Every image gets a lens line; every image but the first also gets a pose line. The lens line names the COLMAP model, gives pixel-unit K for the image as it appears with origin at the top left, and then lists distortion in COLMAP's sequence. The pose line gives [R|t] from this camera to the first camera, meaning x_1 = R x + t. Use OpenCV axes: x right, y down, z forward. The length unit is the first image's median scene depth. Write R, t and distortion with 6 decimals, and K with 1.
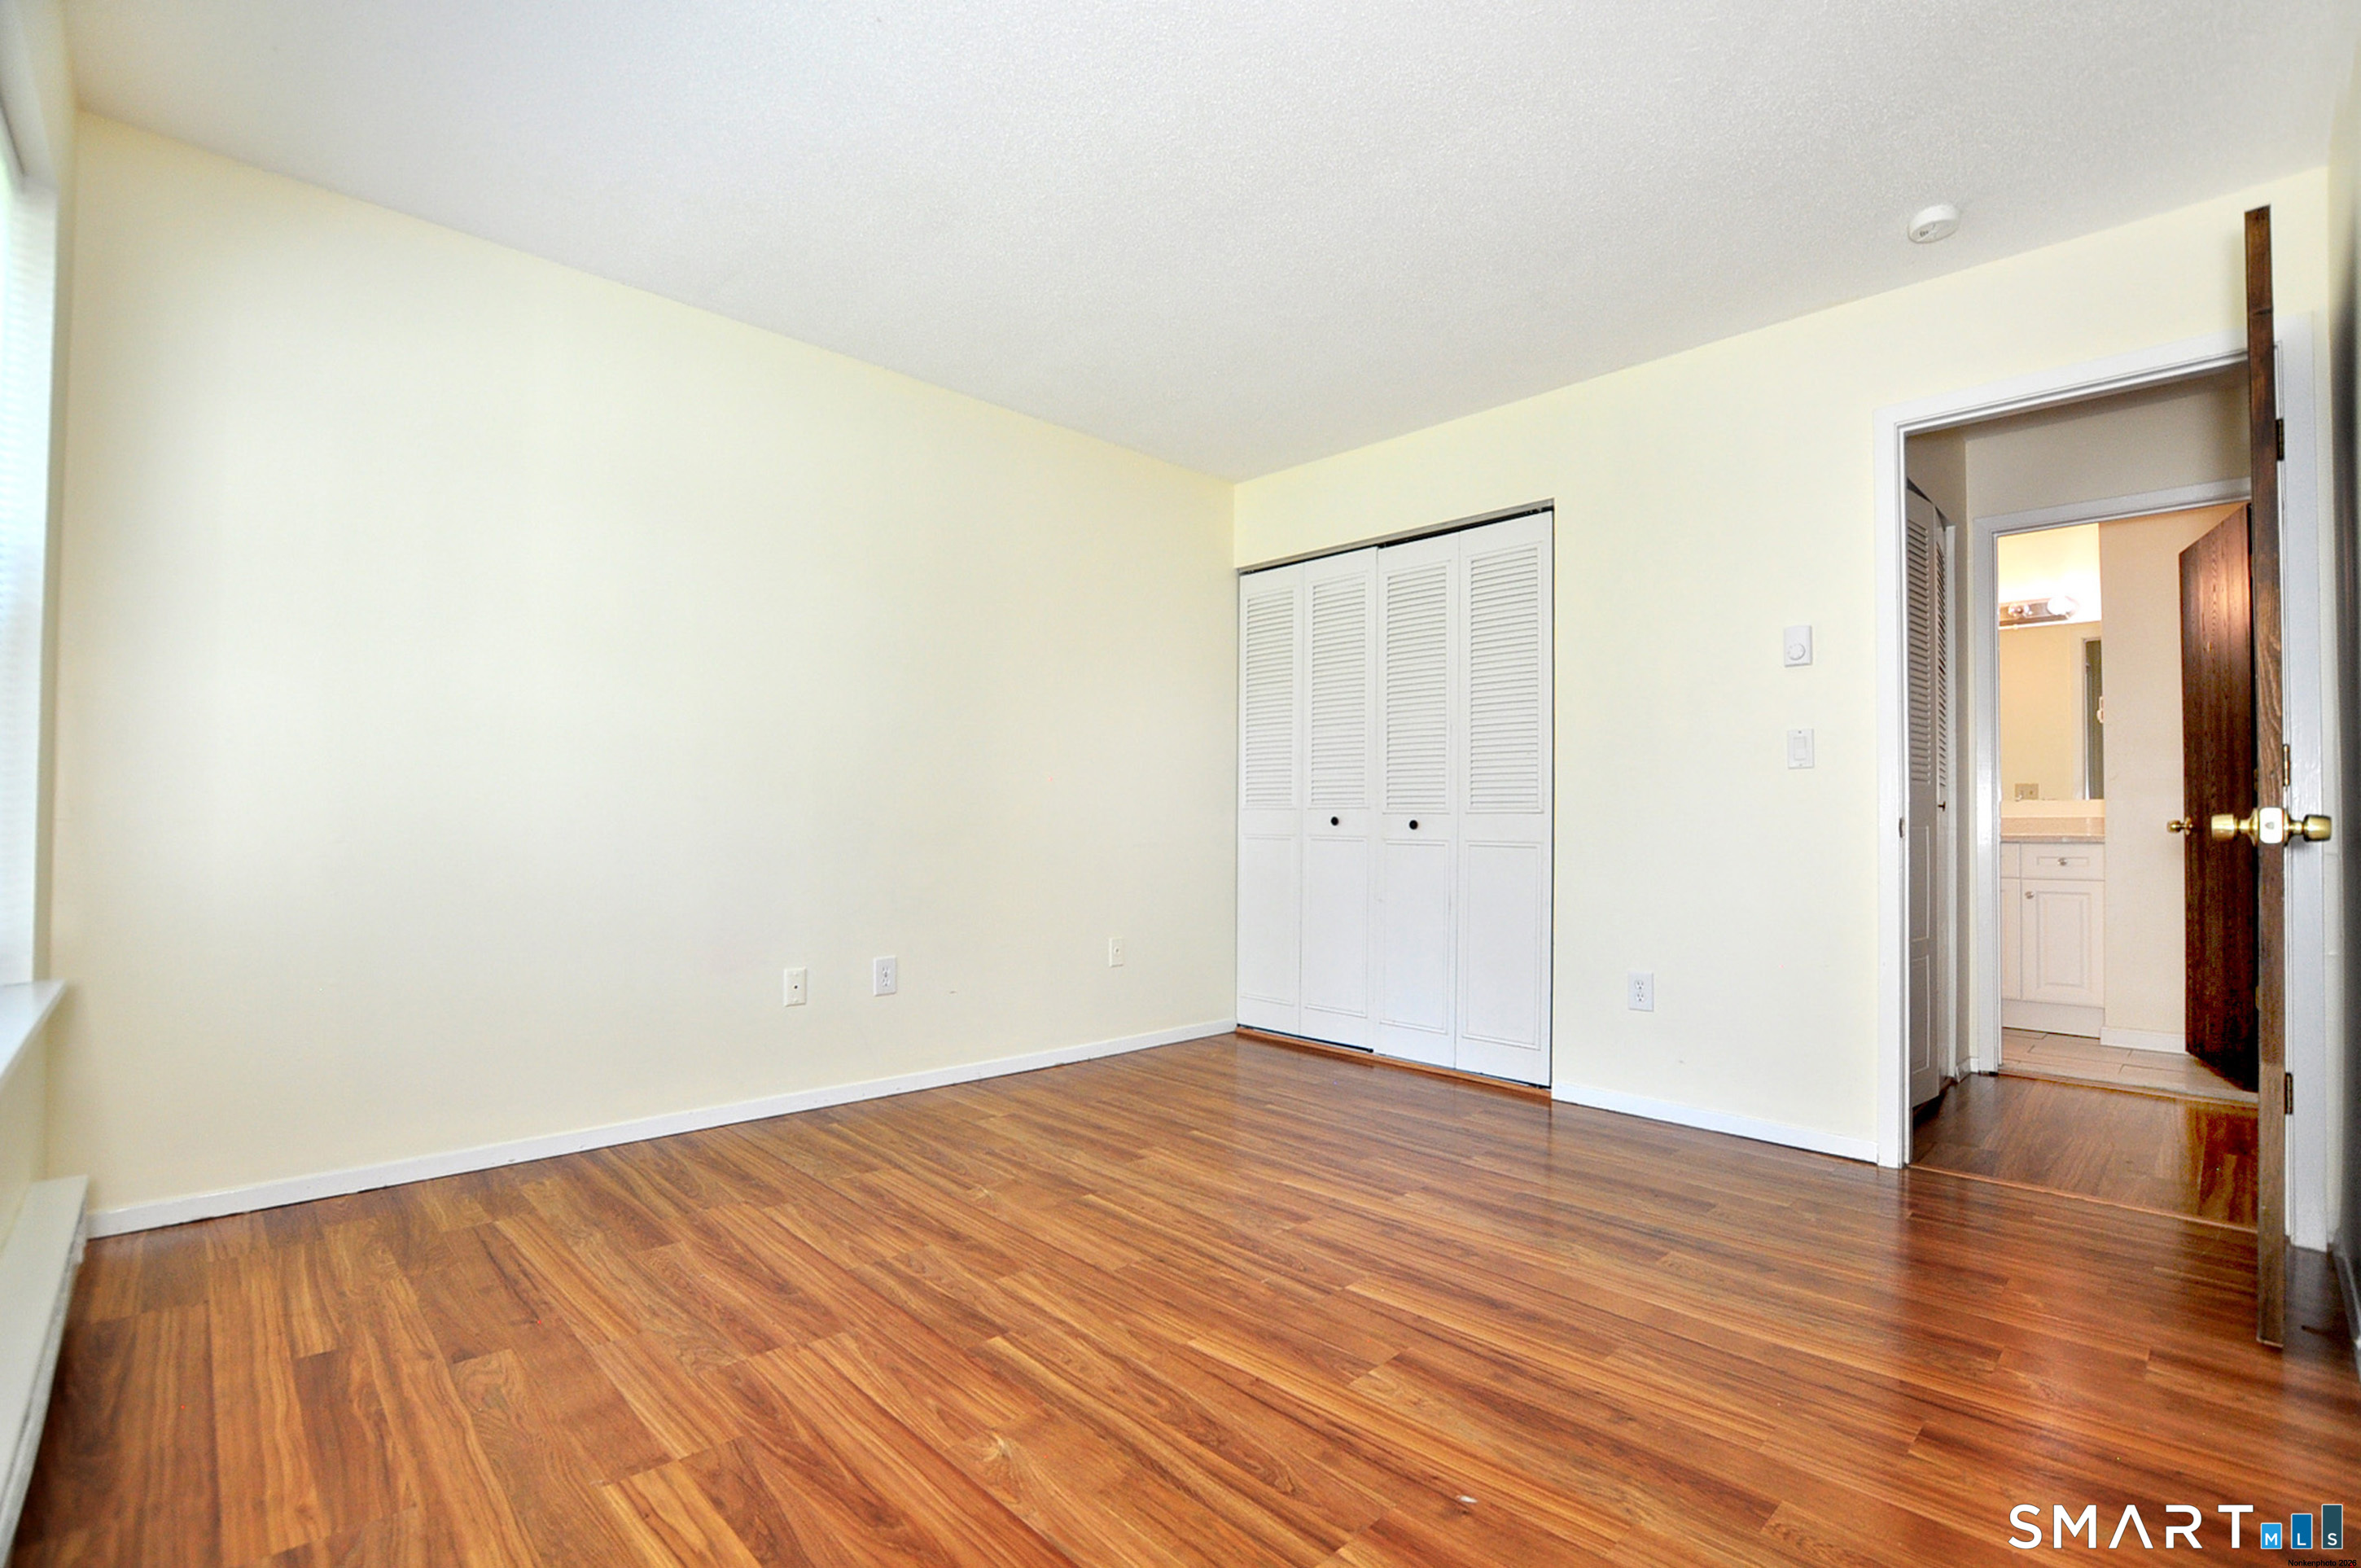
lens RADIAL K [[1046.1, 0, 1194.4], [0, 1046.1, 788.8], [0, 0, 1]] dist [-0.029796, 0.001990]
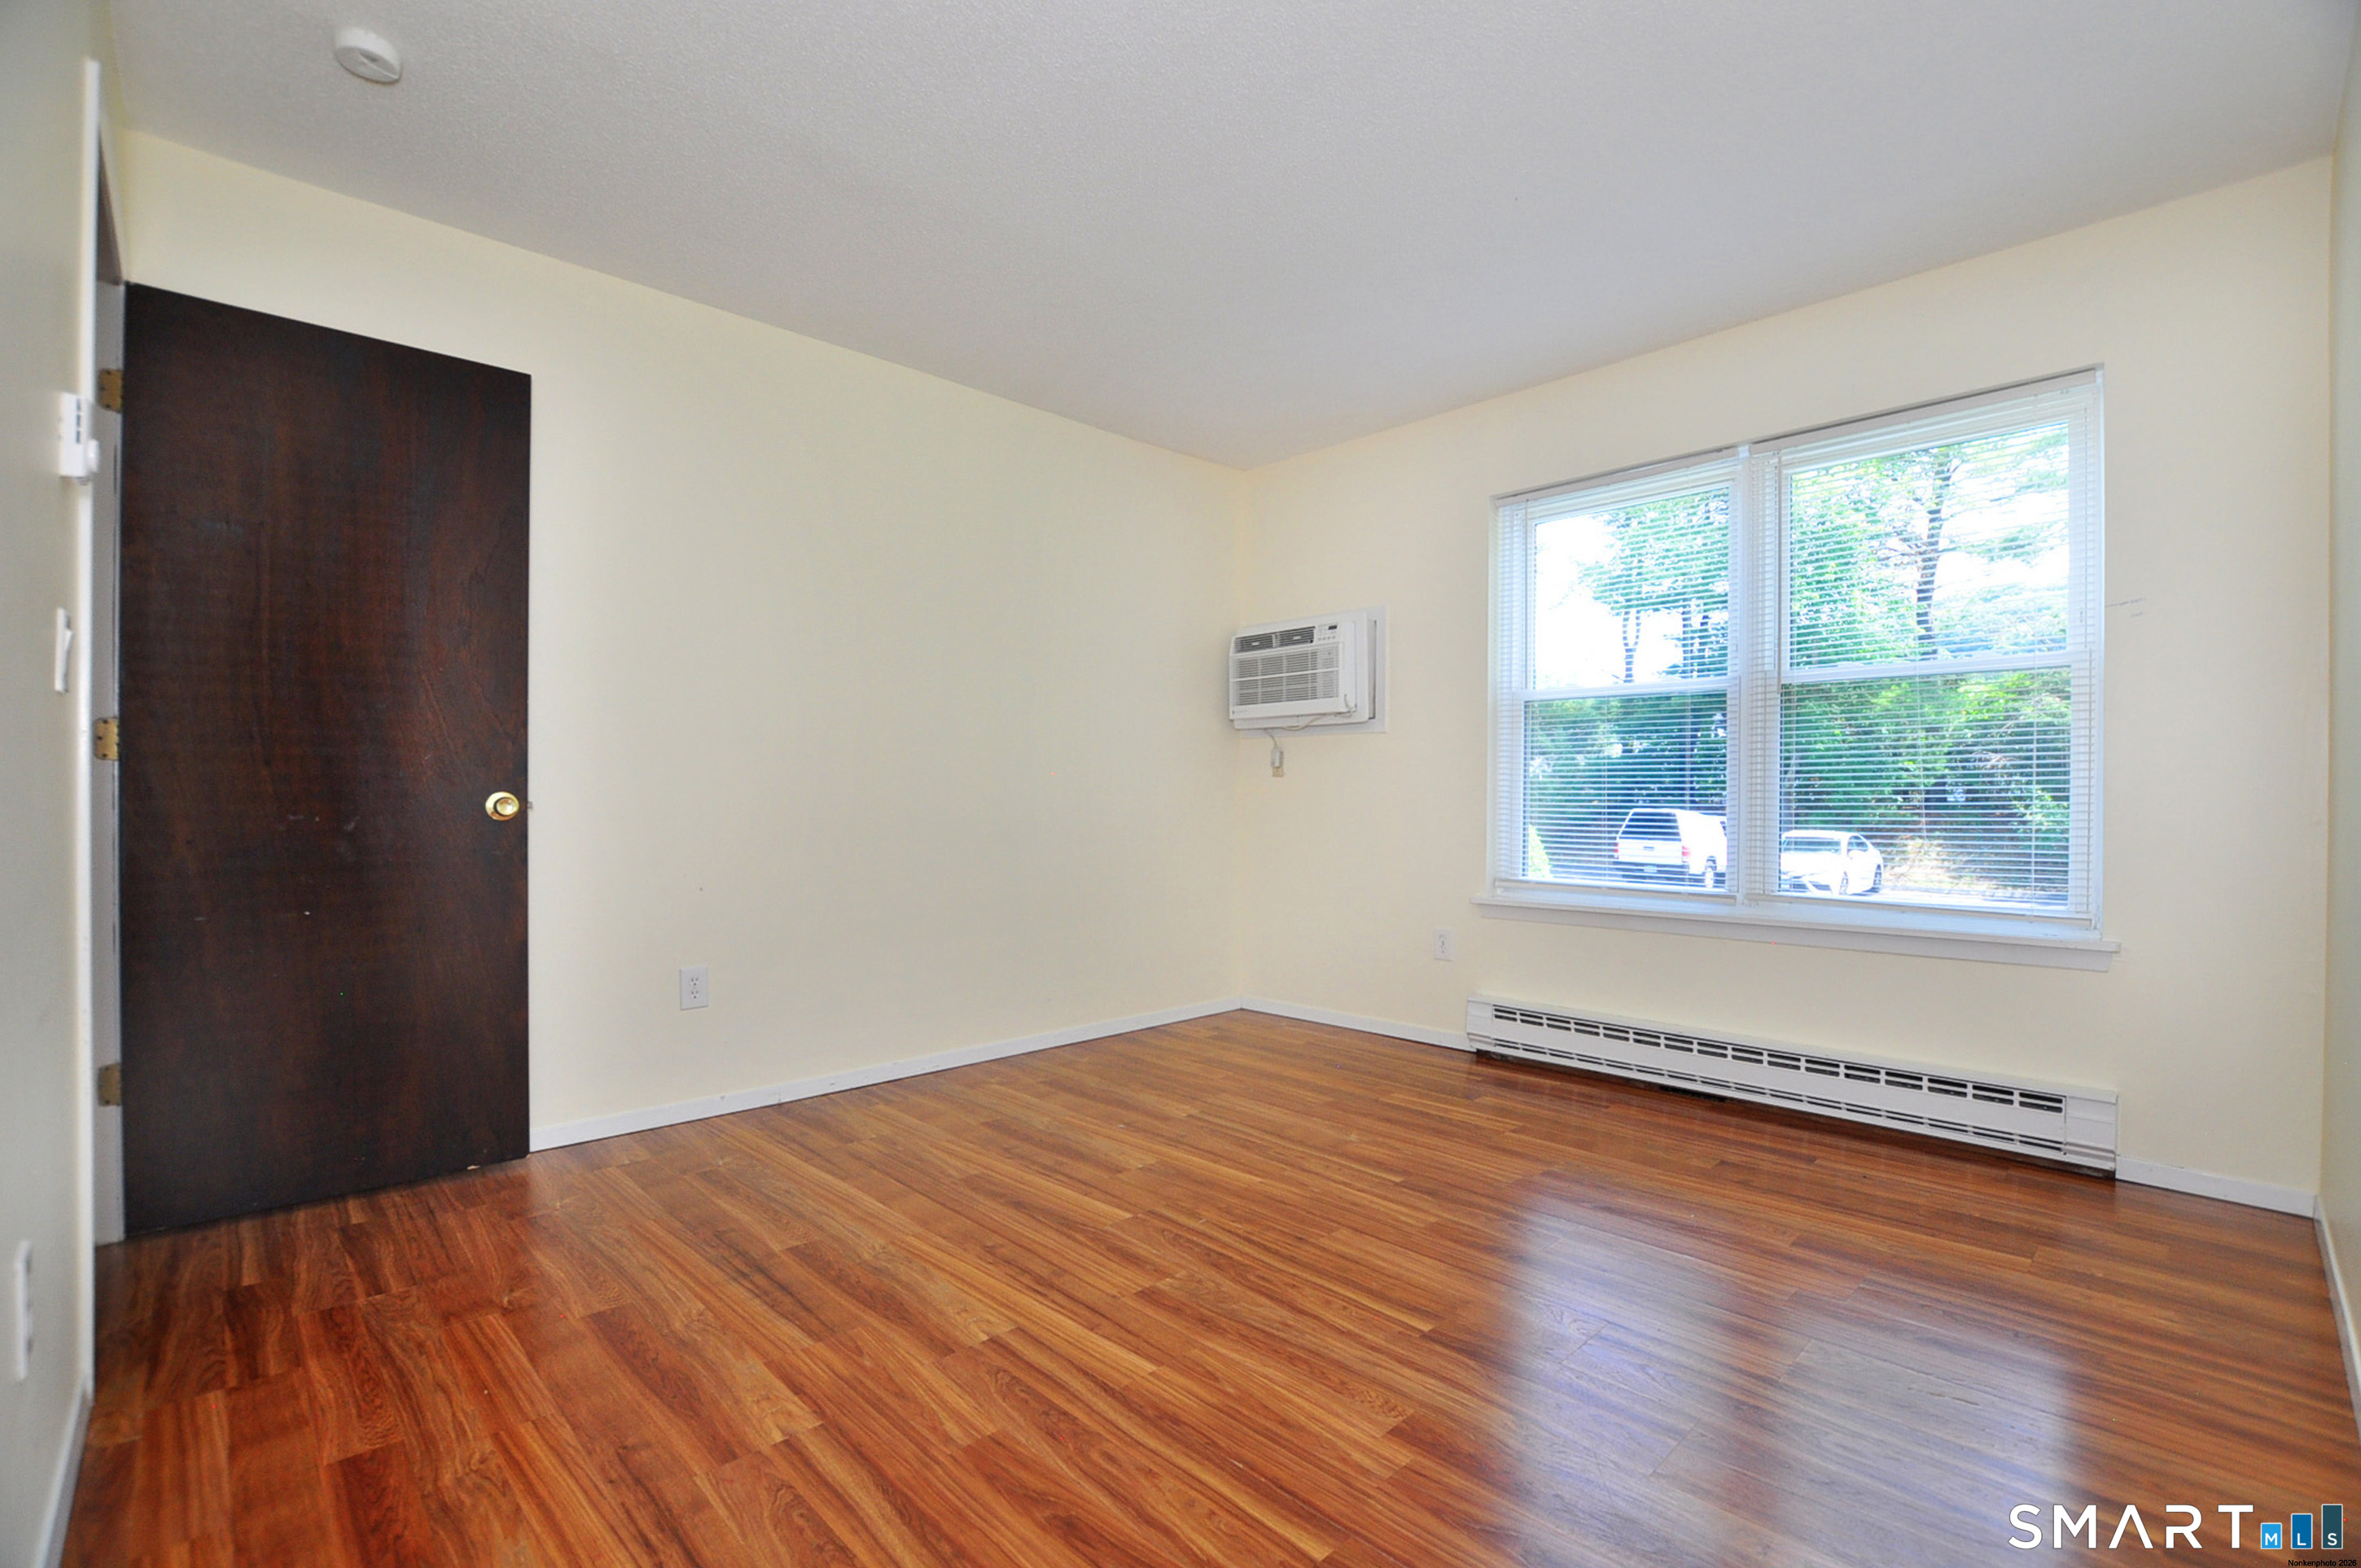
lens RADIAL K [[1046.1, 0, 1161.4], [0, 1046.1, 798.4], [0, 0, 1]] dist [-0.029796, 0.001990]
pose [[-0.999380, -0.013299, 0.032590, 0.076993], [-0.014444, 0.999277, -0.035162, 0.052949], [-0.032099, -0.035611, -0.998850, 2.029782]]
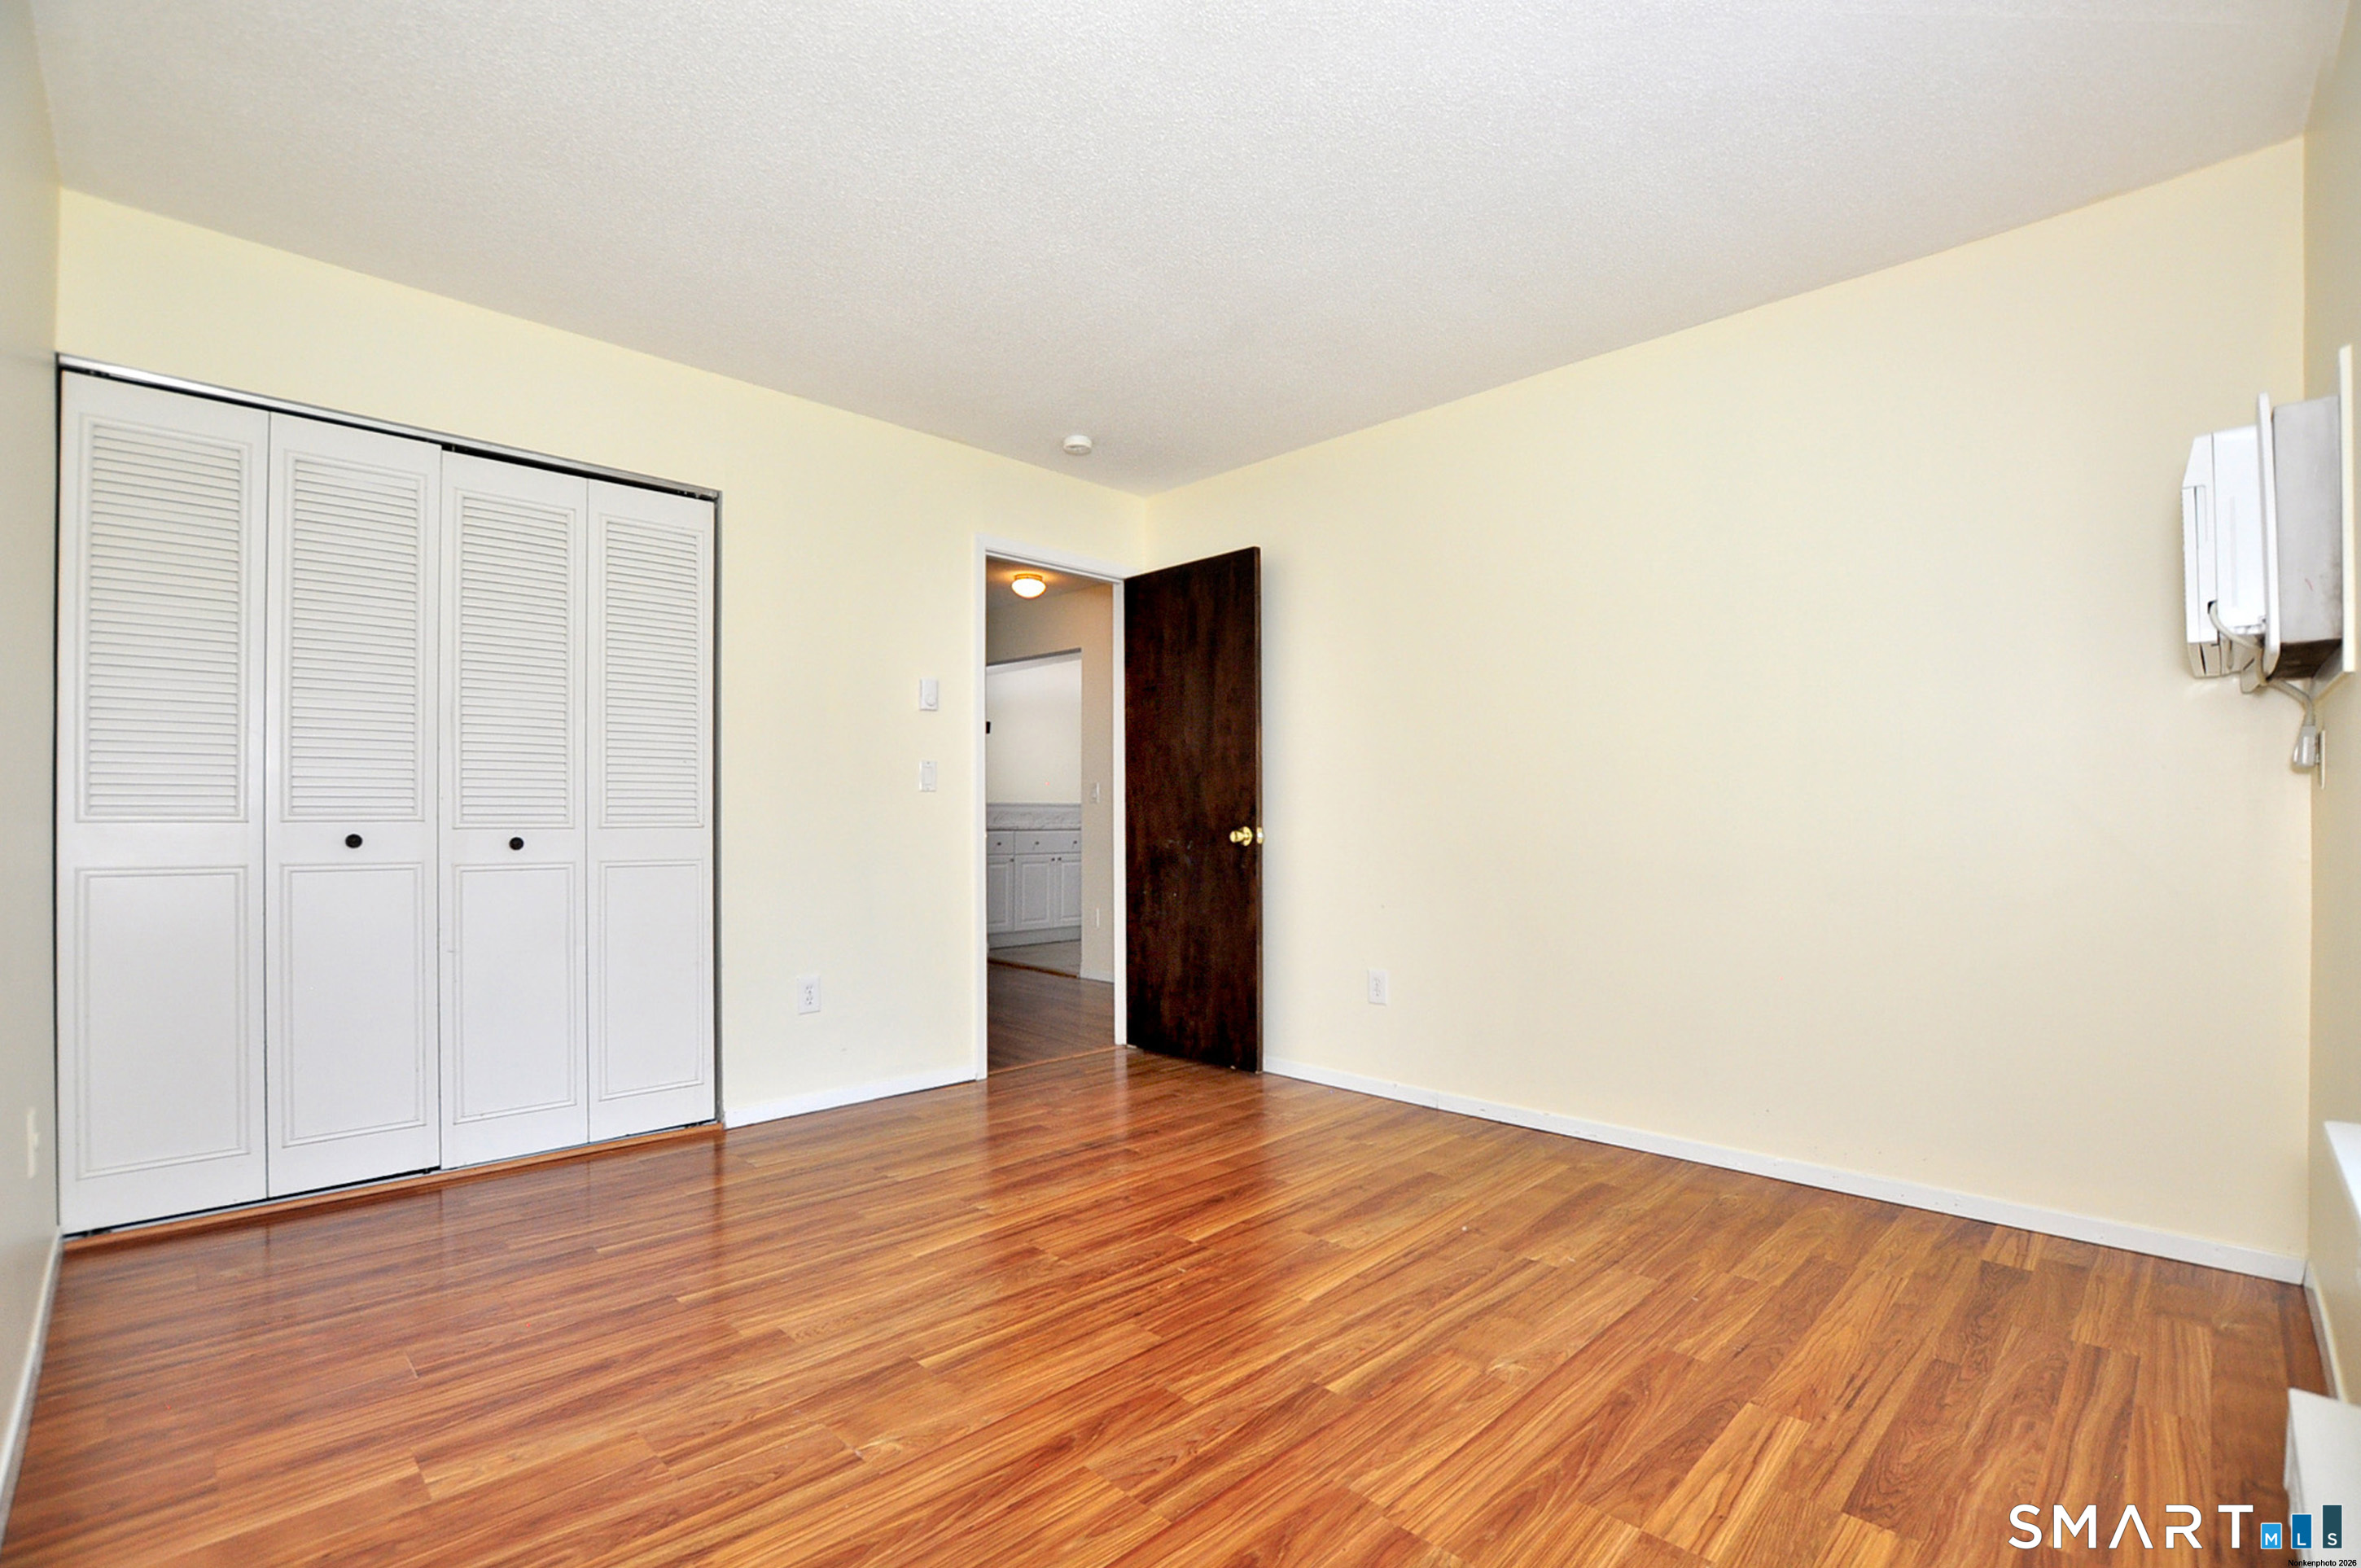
lens RADIAL K [[1046.1, 0, 1182.6], [0, 1046.1, 806.4], [0, 0, 1]] dist [-0.029796, 0.001990]
pose [[0.000974, 0.003638, 0.999993, -0.977669], [-0.034258, 0.999407, -0.003603, -0.011496], [-0.999413, -0.034254, 0.001098, 0.959997]]
